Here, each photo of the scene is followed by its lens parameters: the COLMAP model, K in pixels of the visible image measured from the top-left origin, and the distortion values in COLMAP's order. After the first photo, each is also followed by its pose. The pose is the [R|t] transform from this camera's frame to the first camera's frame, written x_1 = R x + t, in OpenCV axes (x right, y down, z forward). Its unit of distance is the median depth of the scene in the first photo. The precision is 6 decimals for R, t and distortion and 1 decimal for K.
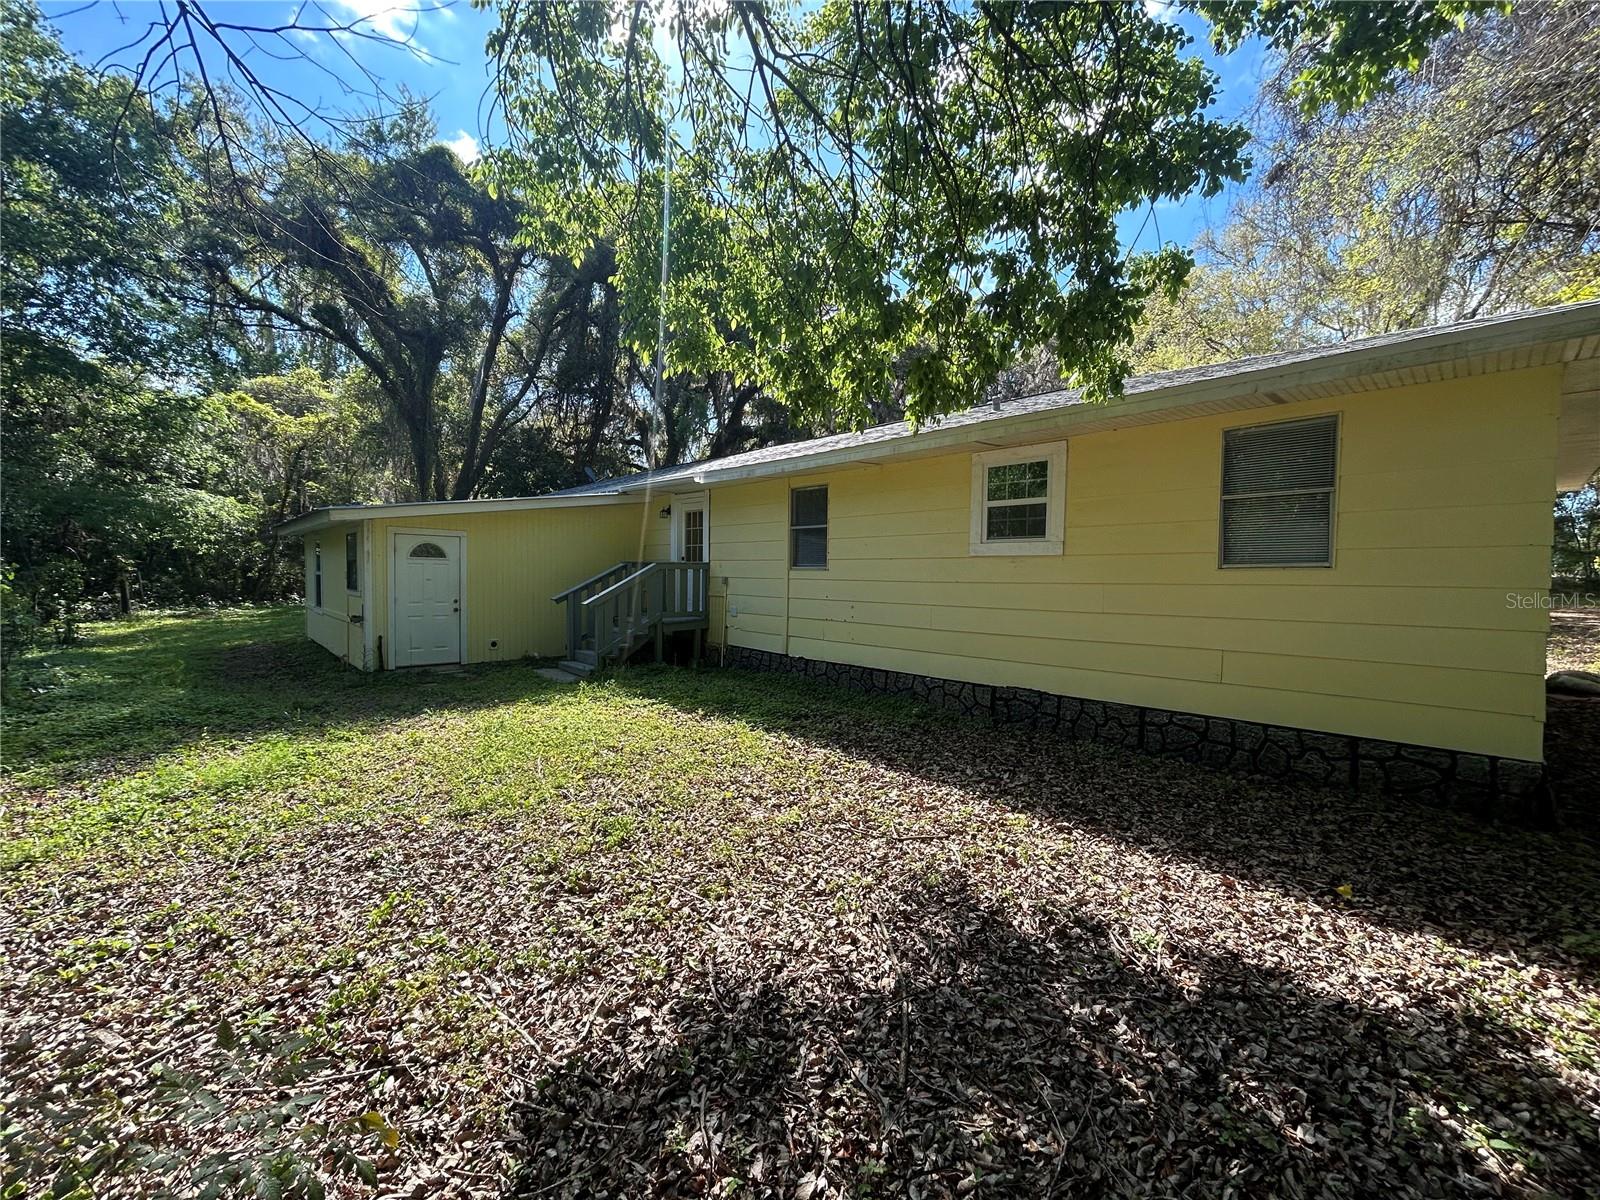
lens RADIAL K [[637.3, 0, 800.0], [0, 637.3, 600.0], [0, 0, 1]] dist [0.001629, 0.000346]
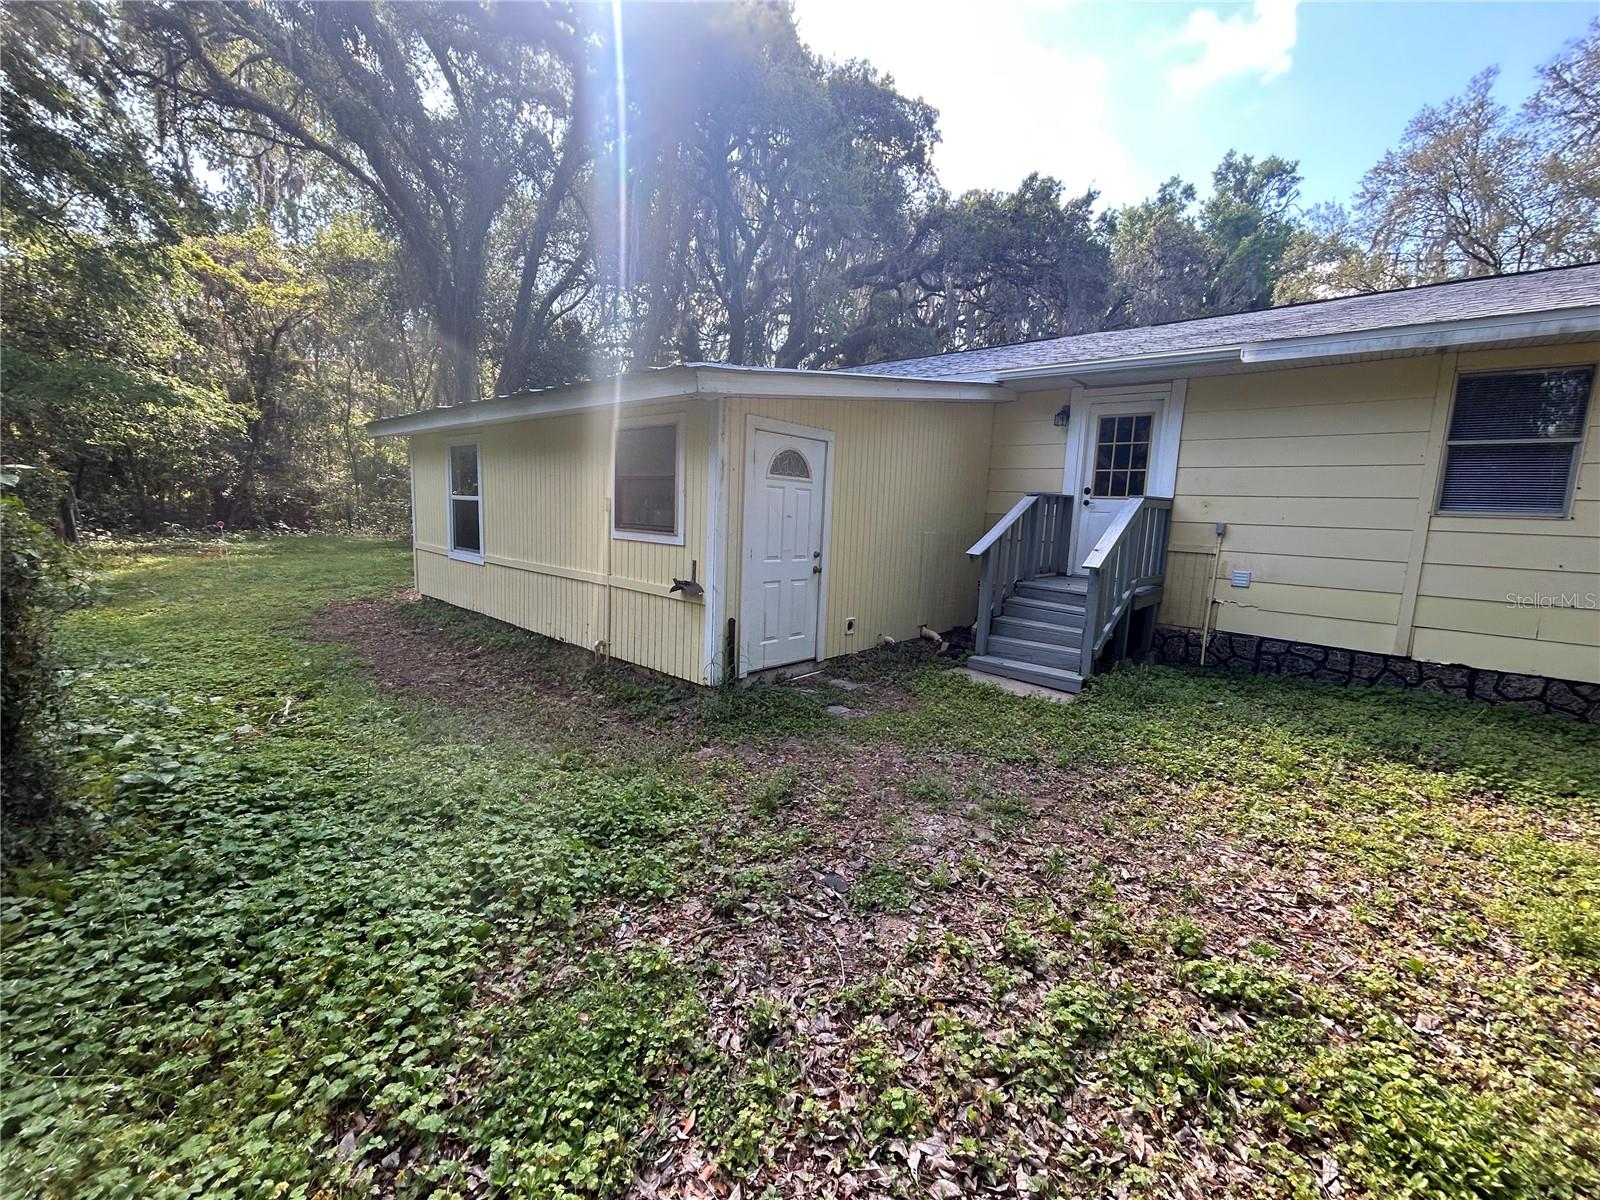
lens RADIAL K [[637.3, 0, 800.0], [0, 637.3, 600.0], [0, 0, 1]] dist [0.001629, 0.000346]
pose [[0.996576, 0.010097, 0.082059, -0.595638], [-0.018953, 0.993983, 0.107881, -0.020321], [-0.080476, -0.109067, 0.990771, 0.411469]]
